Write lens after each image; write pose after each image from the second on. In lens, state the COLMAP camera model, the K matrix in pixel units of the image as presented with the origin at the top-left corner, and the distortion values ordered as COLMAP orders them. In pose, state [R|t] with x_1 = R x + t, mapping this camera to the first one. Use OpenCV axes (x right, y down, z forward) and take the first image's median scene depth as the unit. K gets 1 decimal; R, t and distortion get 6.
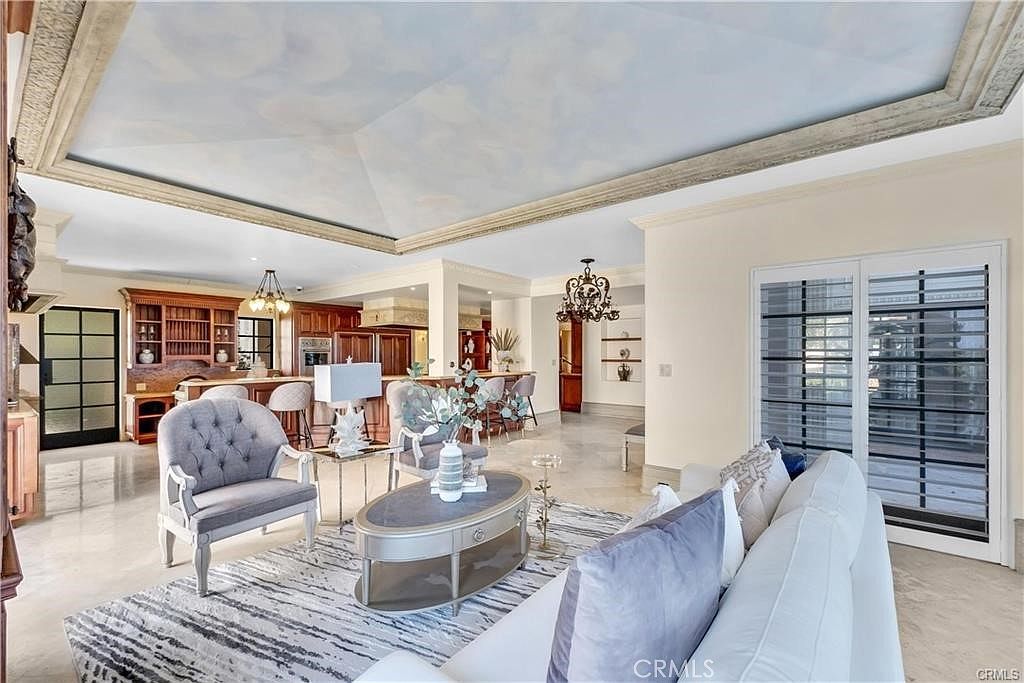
lens RADIAL K [[420.7, 0, 514.0], [0, 420.7, 341.9], [0, 0, 1]] dist [0.003479, 0.000044]
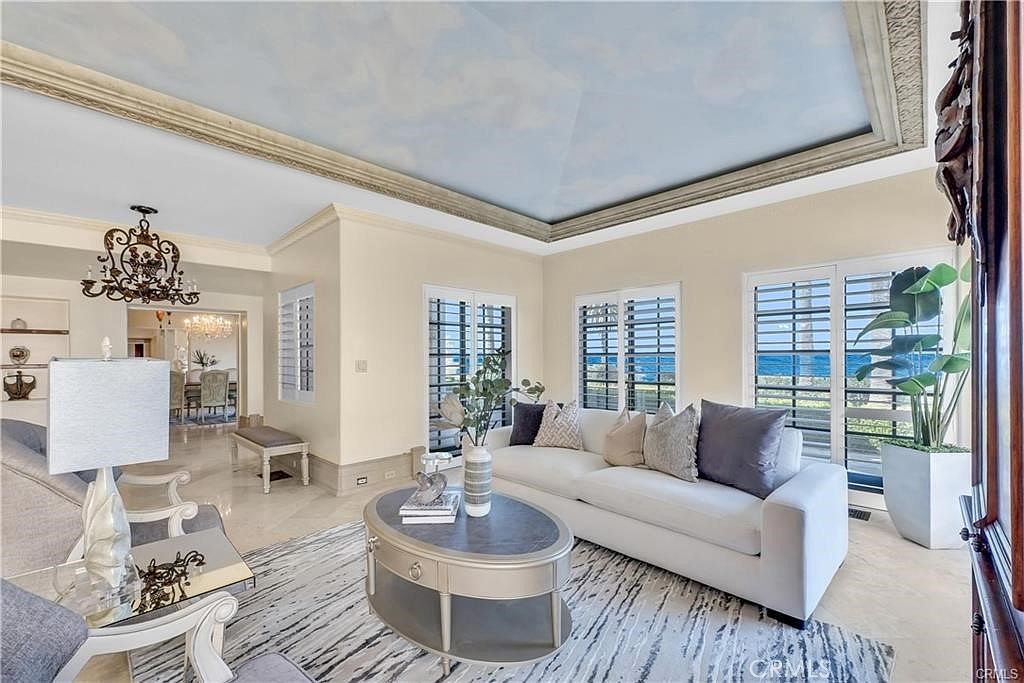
lens RADIAL K [[420.7, 0, 514.0], [0, 420.7, 341.9], [0, 0, 1]] dist [0.003479, 0.000044]
pose [[0.108923, 0.032120, 0.993531, -0.412061], [-0.019129, 0.999360, -0.030211, 0.022196], [-0.993866, -0.015714, 0.109468, 0.354870]]
